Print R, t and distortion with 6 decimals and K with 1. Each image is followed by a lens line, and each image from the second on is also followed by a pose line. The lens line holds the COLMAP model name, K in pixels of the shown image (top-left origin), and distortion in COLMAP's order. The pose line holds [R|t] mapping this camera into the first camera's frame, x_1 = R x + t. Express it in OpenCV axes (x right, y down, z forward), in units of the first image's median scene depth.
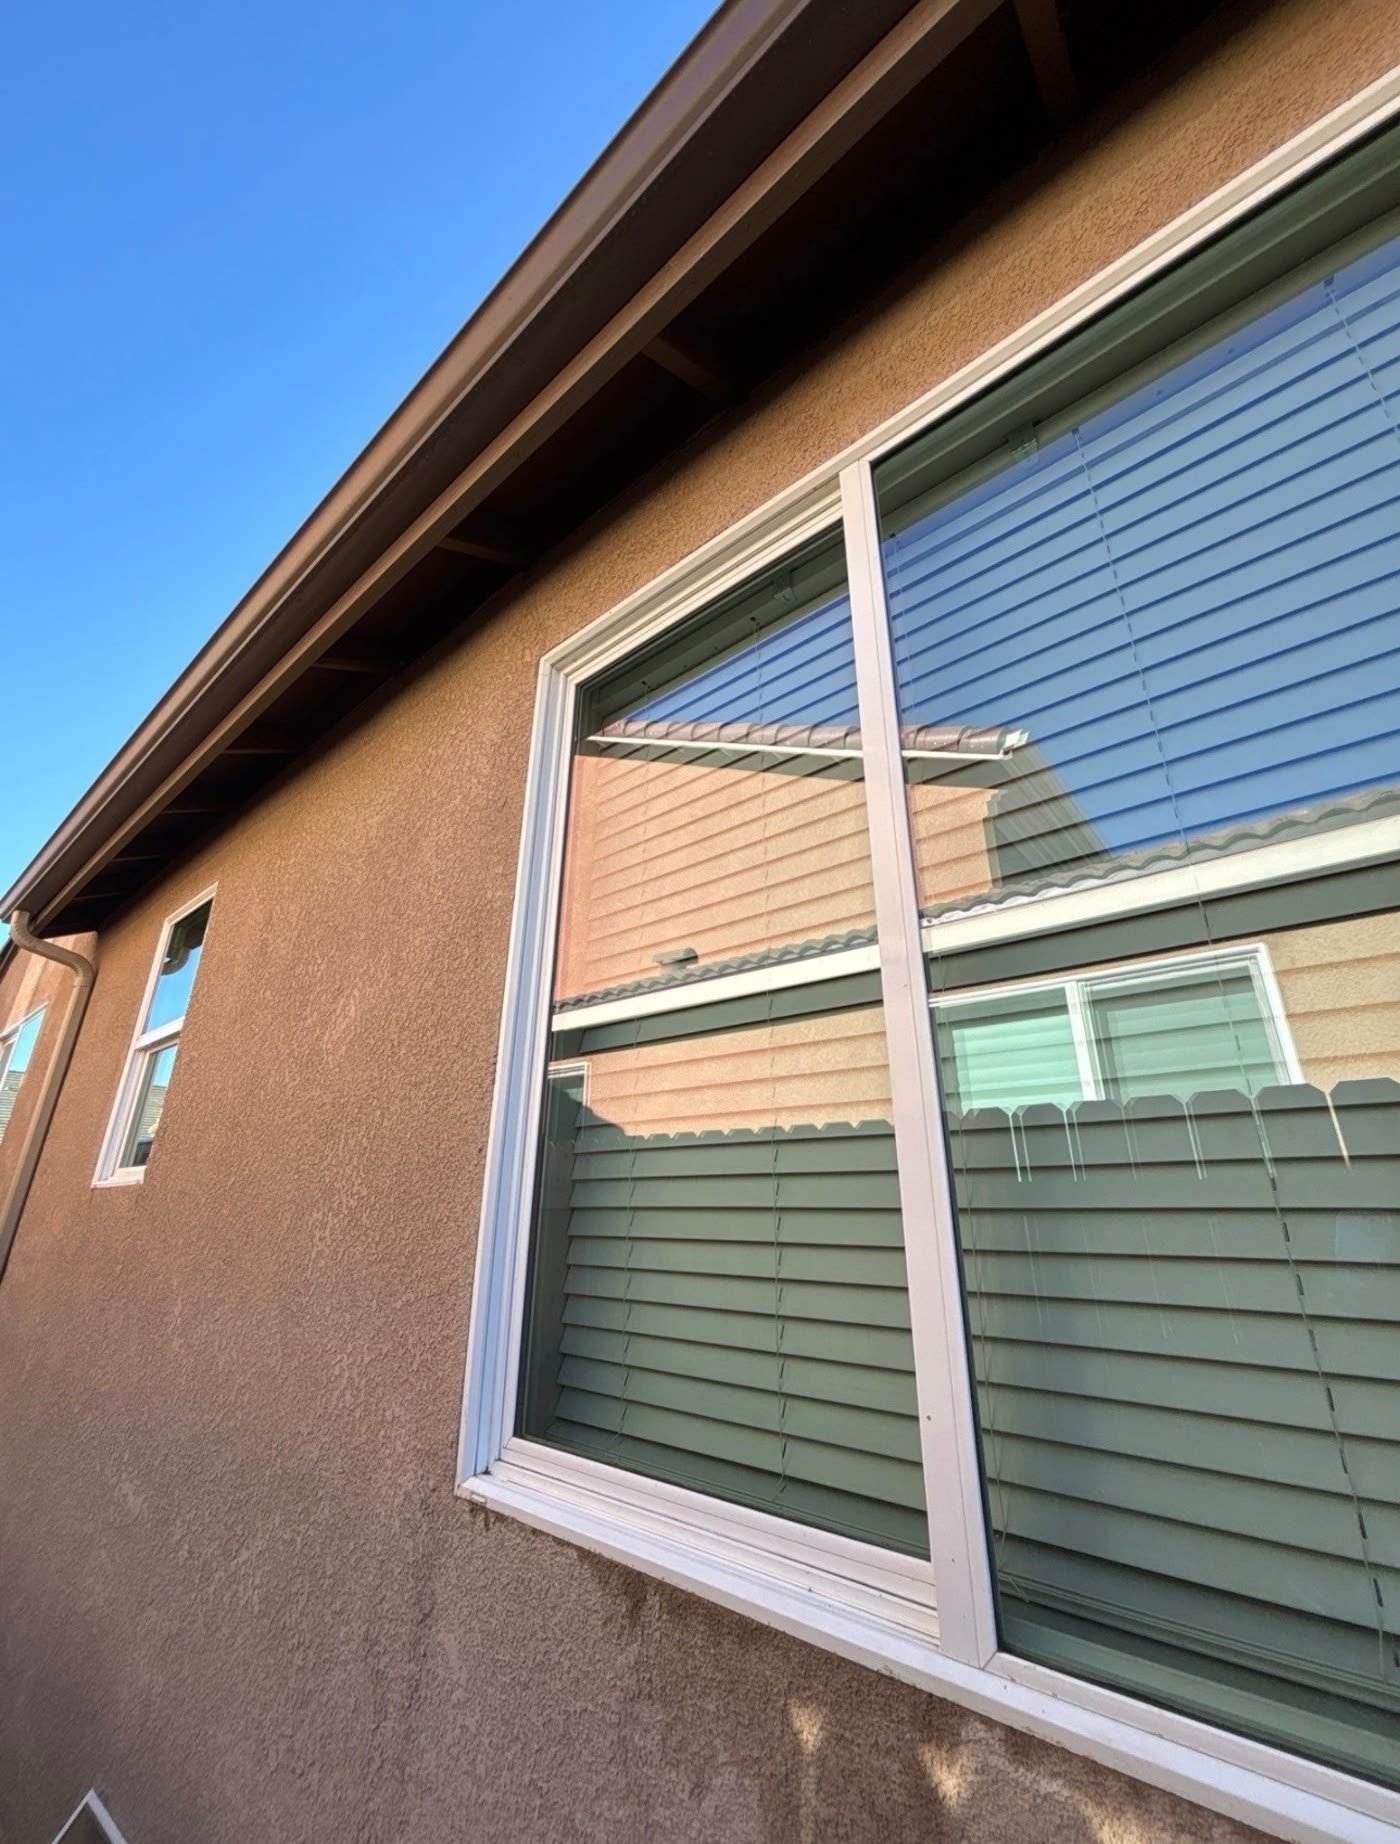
lens RADIAL K [[742.8, 0, 699.9], [0, 742.8, 921.2], [0, 0, 1]] dist [0.001886, -0.000020]
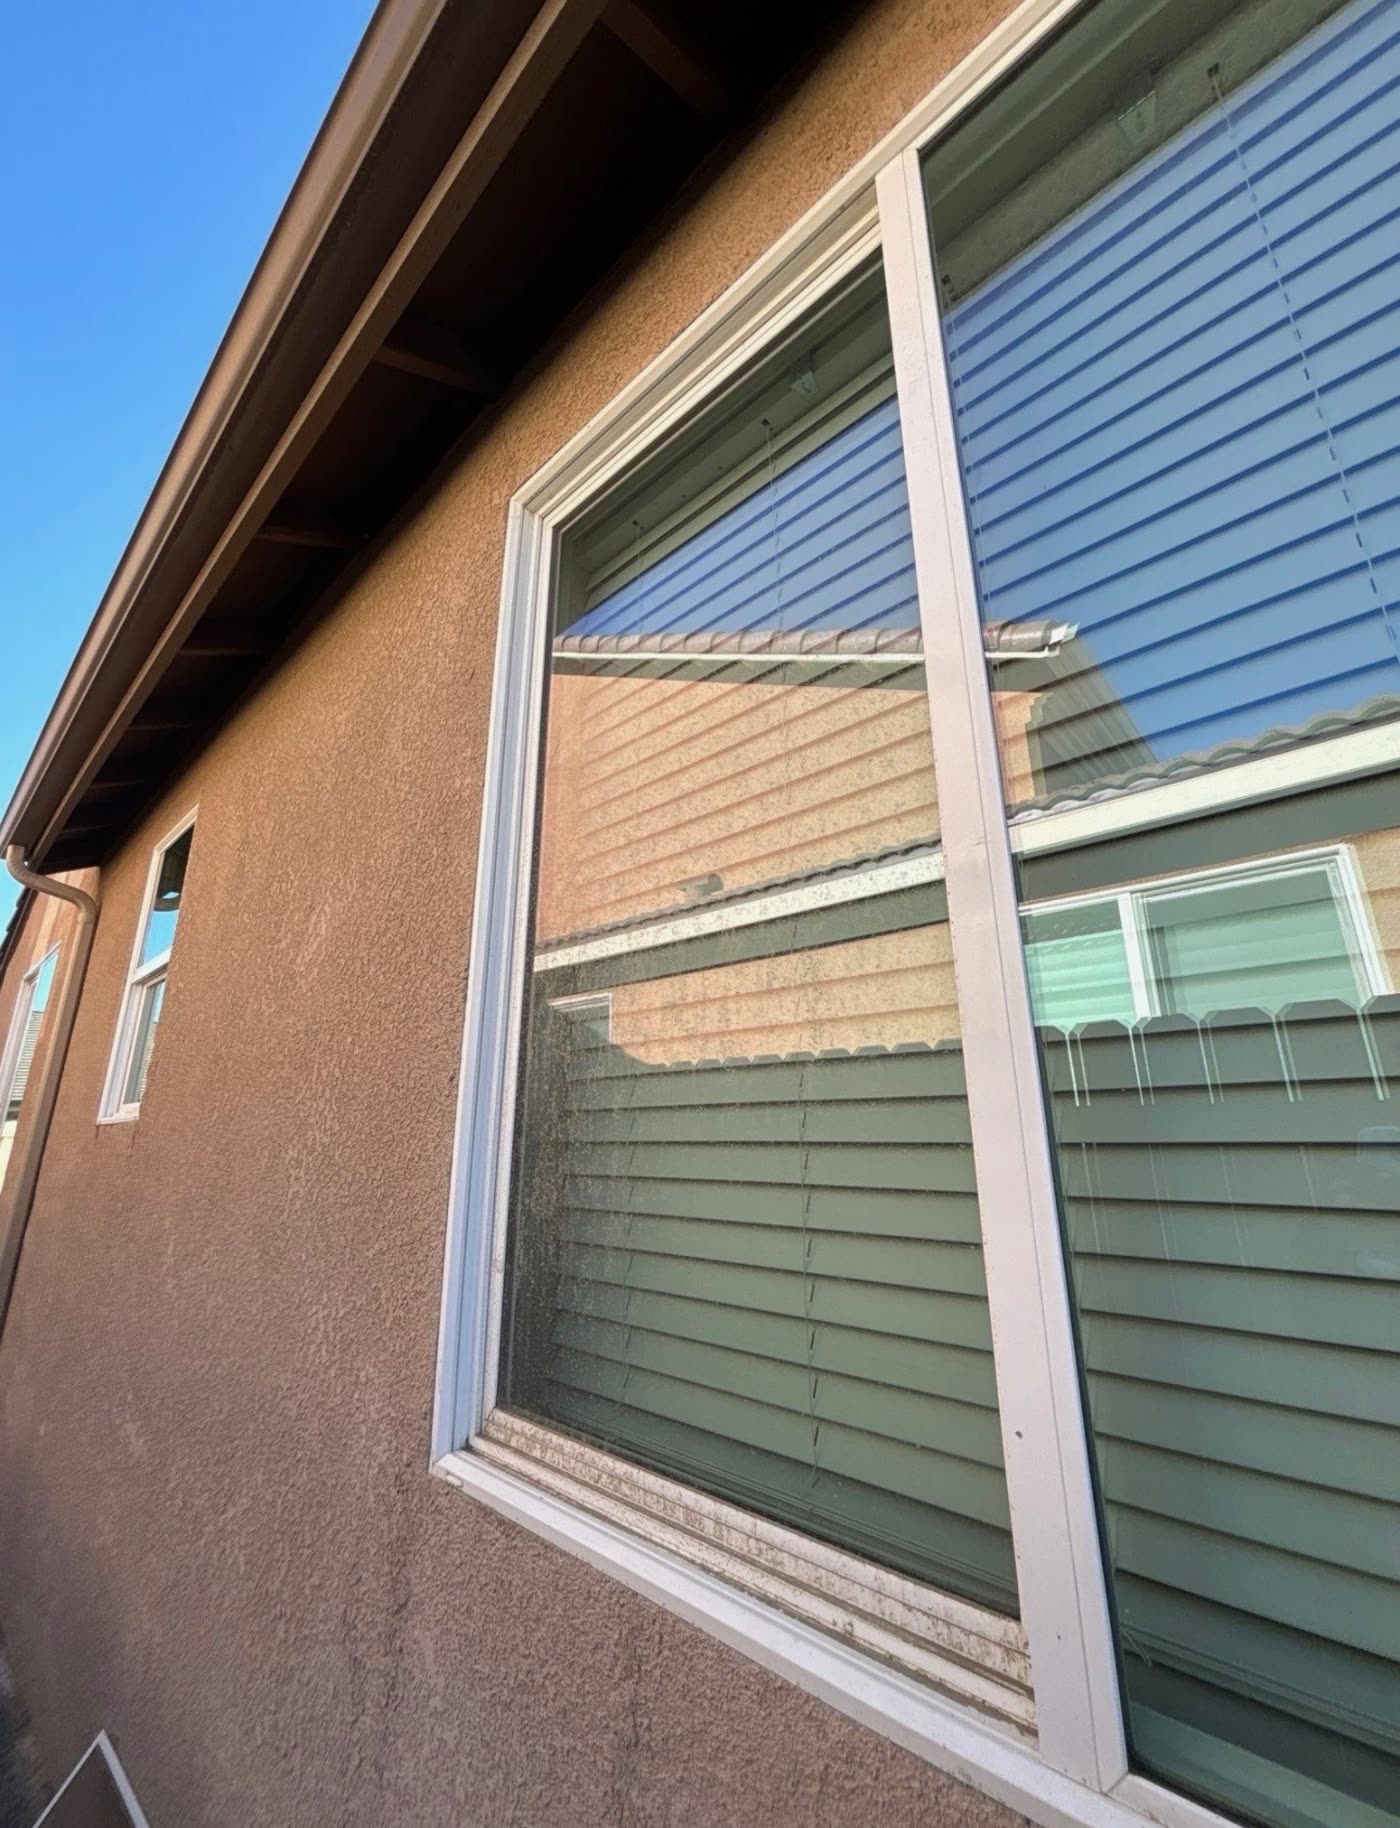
lens RADIAL K [[743.6, 0, 701.2], [0, 743.6, 915.6], [0, 0, 1]] dist [0.001997, -0.000082]
pose [[0.999147, -0.021510, -0.035240, 0.018664], [0.024304, 0.996427, 0.080883, 0.051288], [0.033374, -0.081670, 0.996100, 0.151020]]
